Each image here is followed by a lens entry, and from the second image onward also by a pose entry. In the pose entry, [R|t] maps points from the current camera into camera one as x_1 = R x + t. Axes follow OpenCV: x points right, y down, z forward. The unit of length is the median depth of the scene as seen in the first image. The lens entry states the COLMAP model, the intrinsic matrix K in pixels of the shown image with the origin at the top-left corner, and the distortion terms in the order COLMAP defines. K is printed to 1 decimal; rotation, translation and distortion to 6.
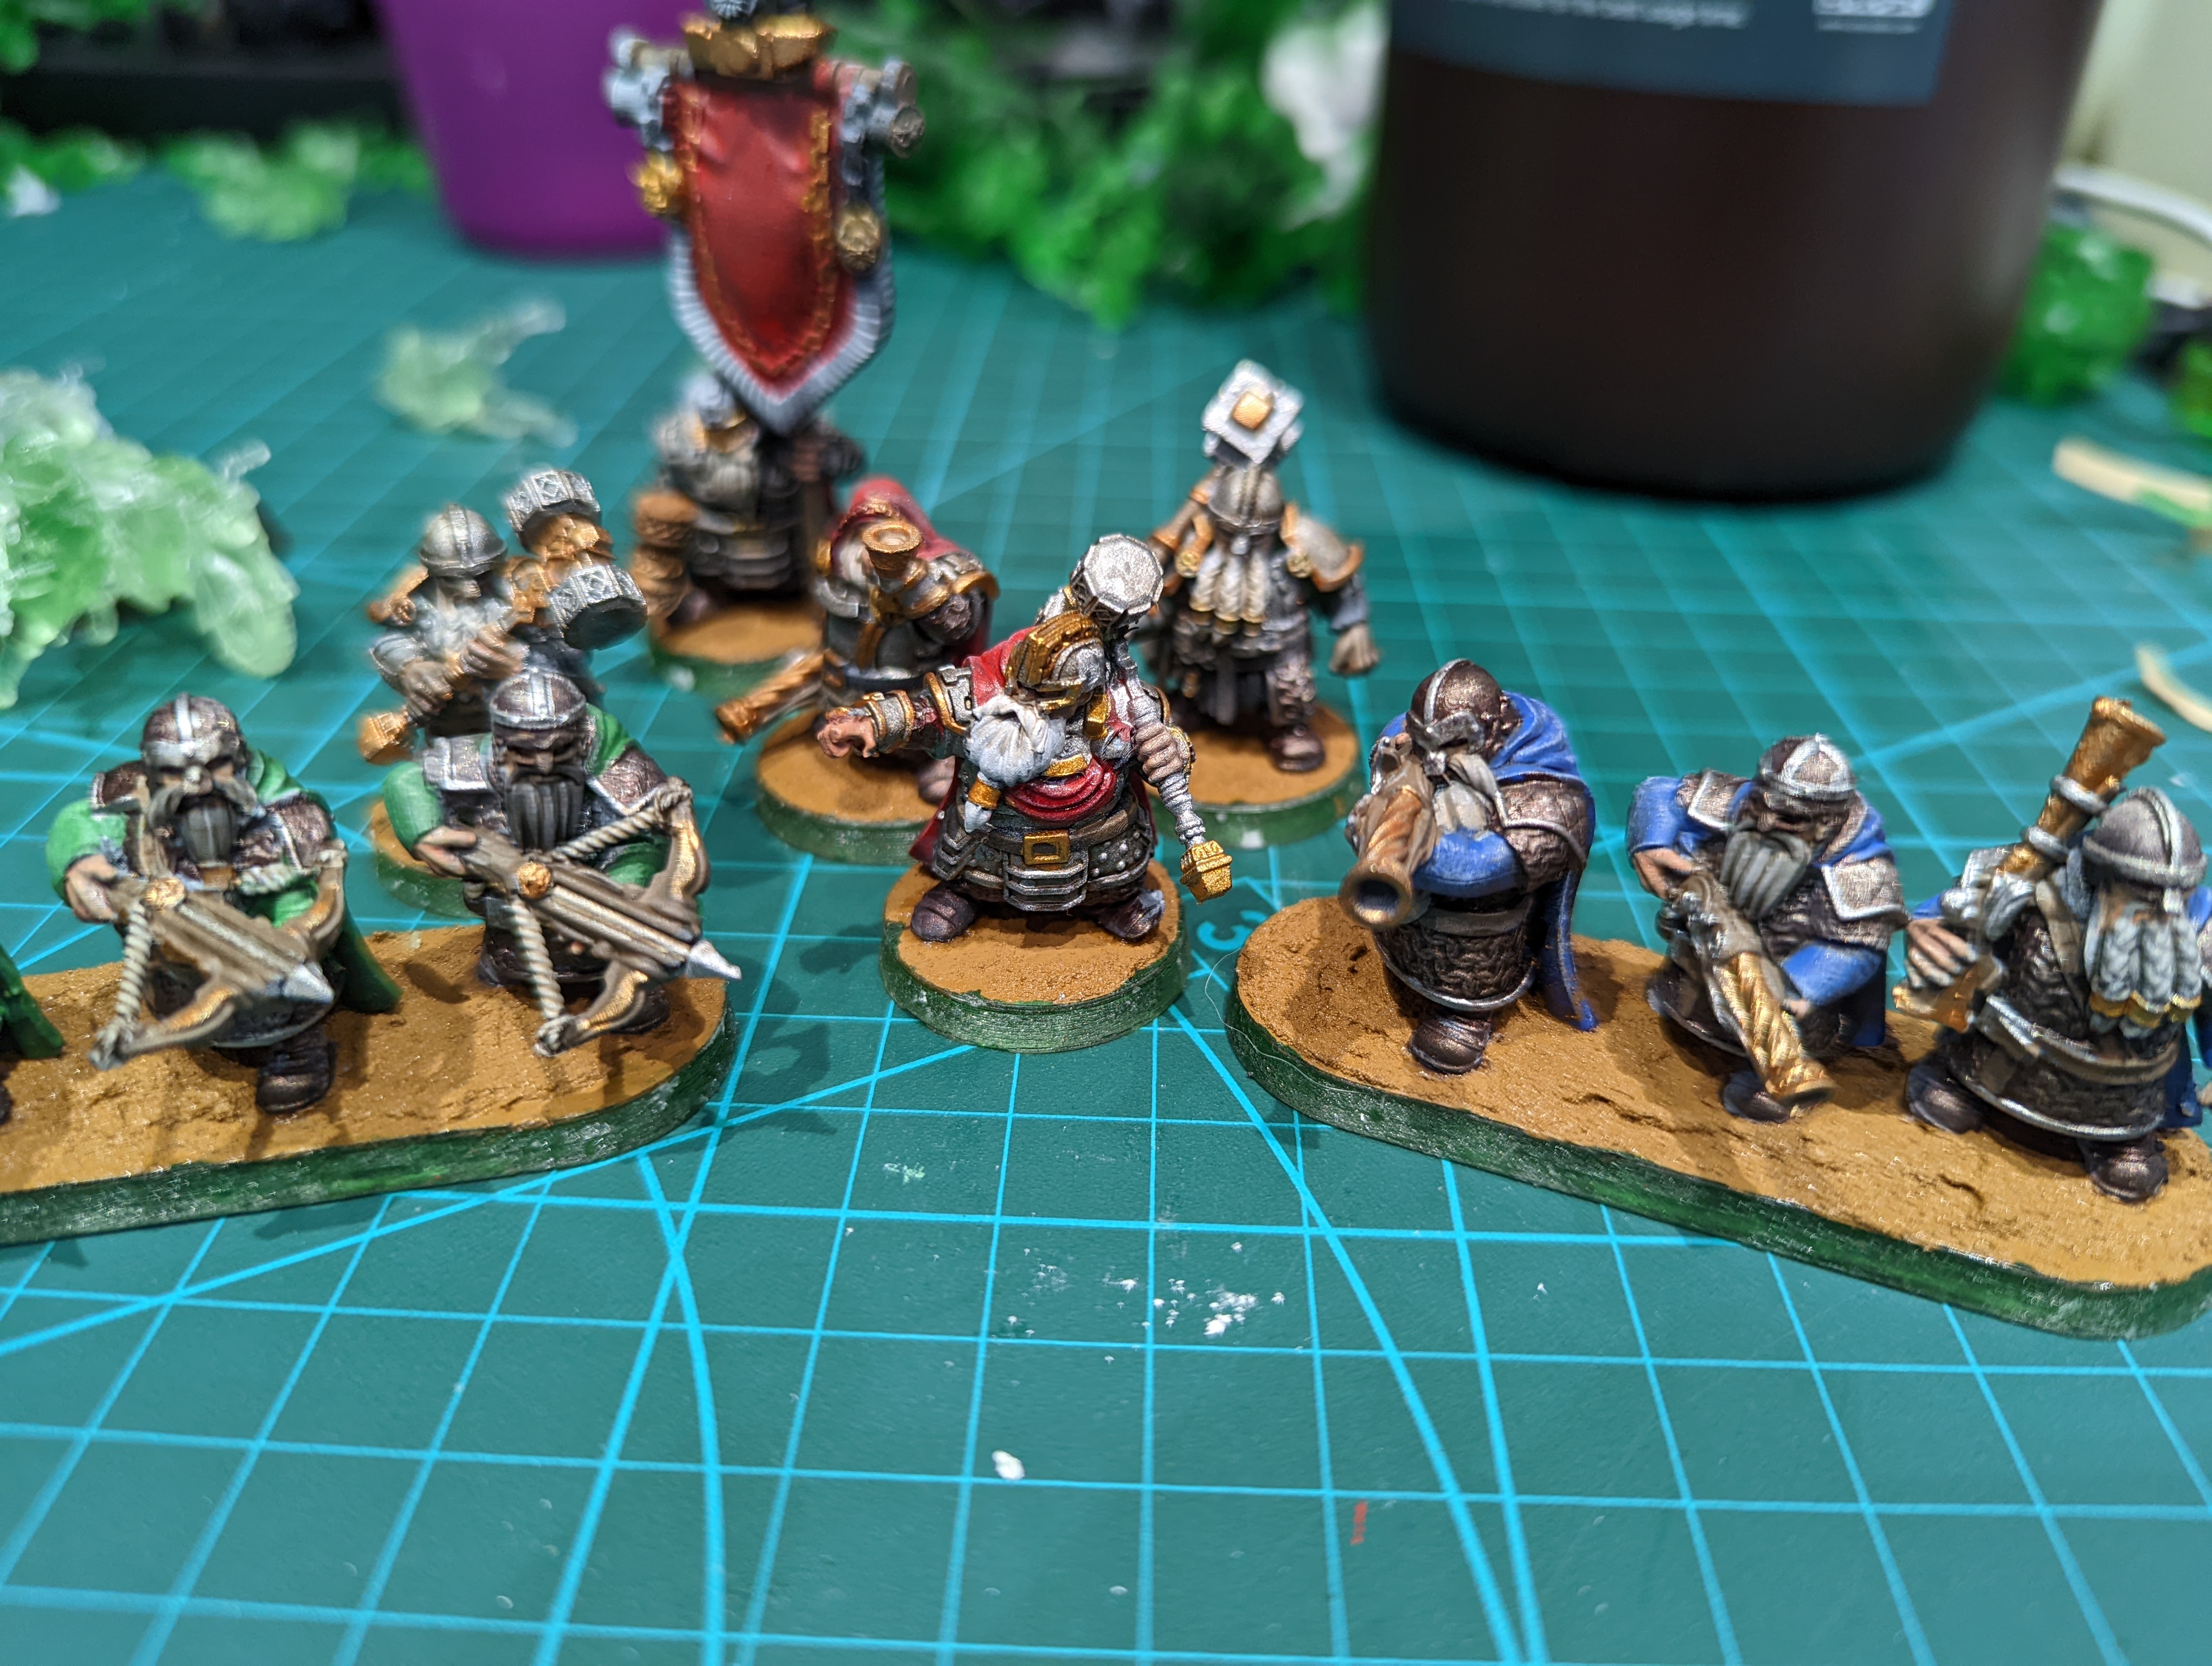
lens RADIAL K [[1826.5, 0, 1103.2], [0, 1826.5, 832.5], [0, 0, 1]] dist [-0.018037, -0.006989]
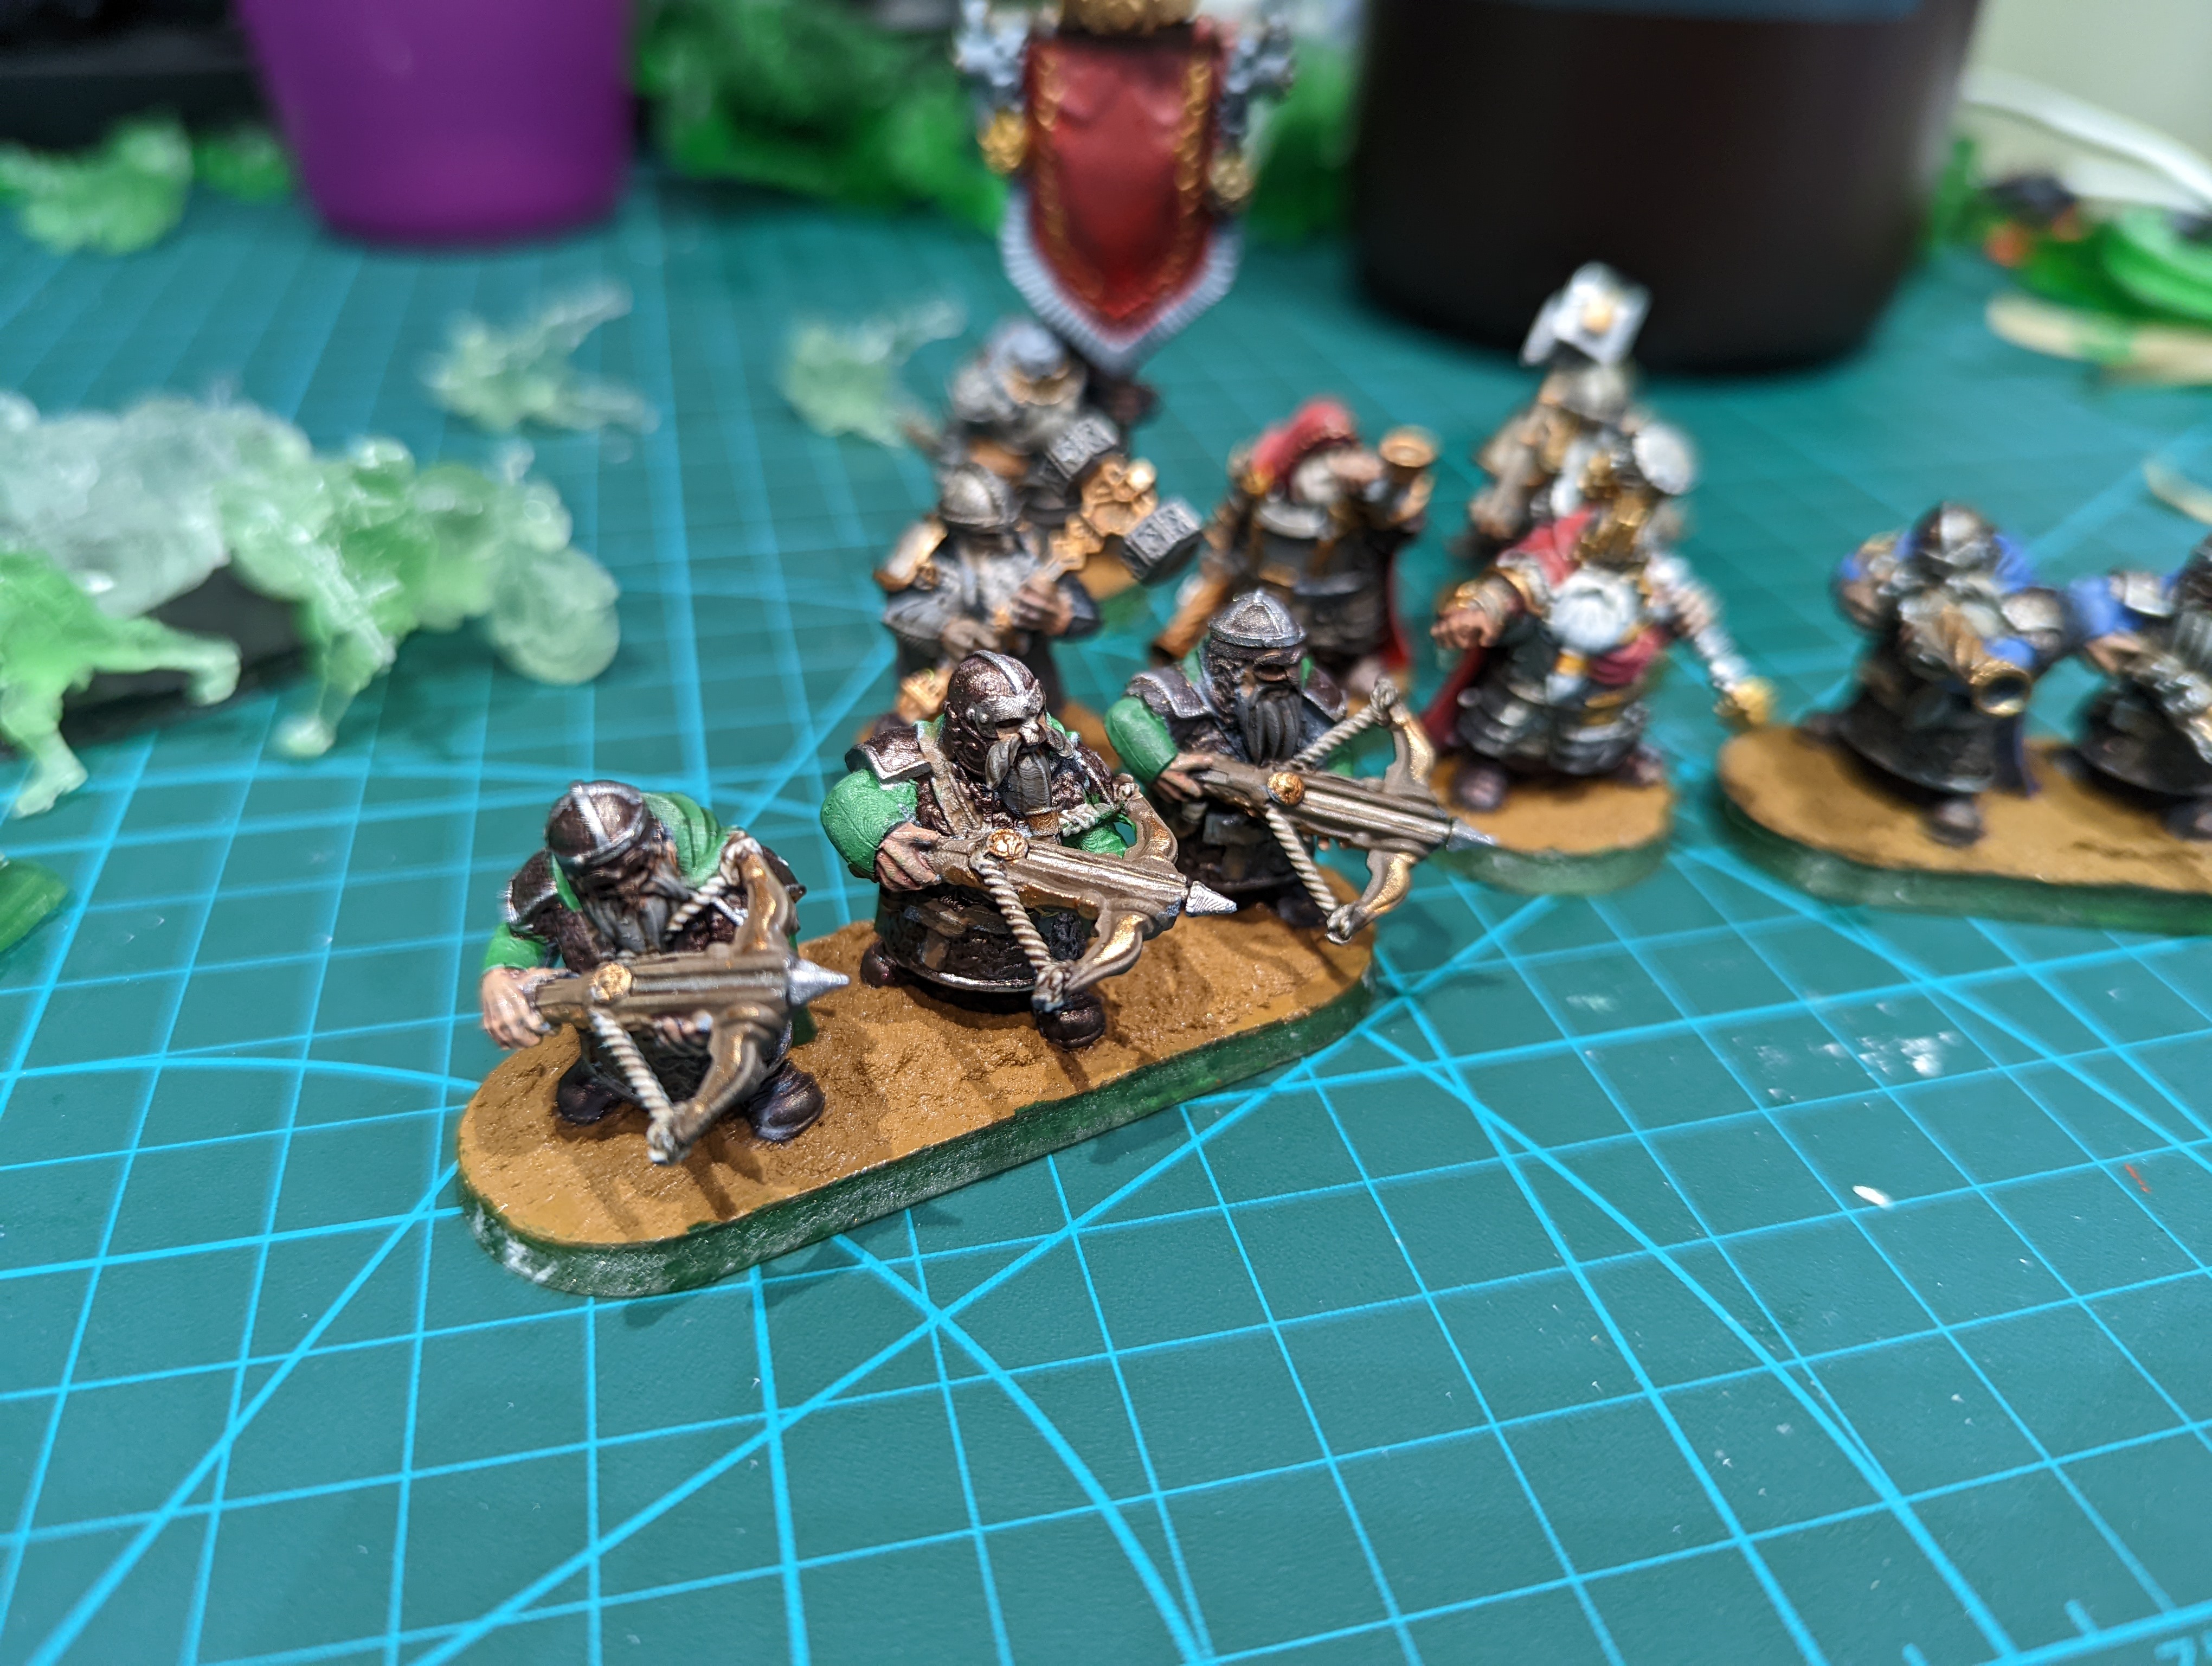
lens RADIAL K [[1826.5, 0, 1103.2], [0, 1826.5, 832.5], [0, 0, 1]] dist [-0.018037, -0.006989]
pose [[0.955584, -0.149948, 0.253721, -0.645267], [0.144917, 0.988694, 0.038517, -0.004571], [-0.256628, -0.000038, 0.966510, -0.010661]]
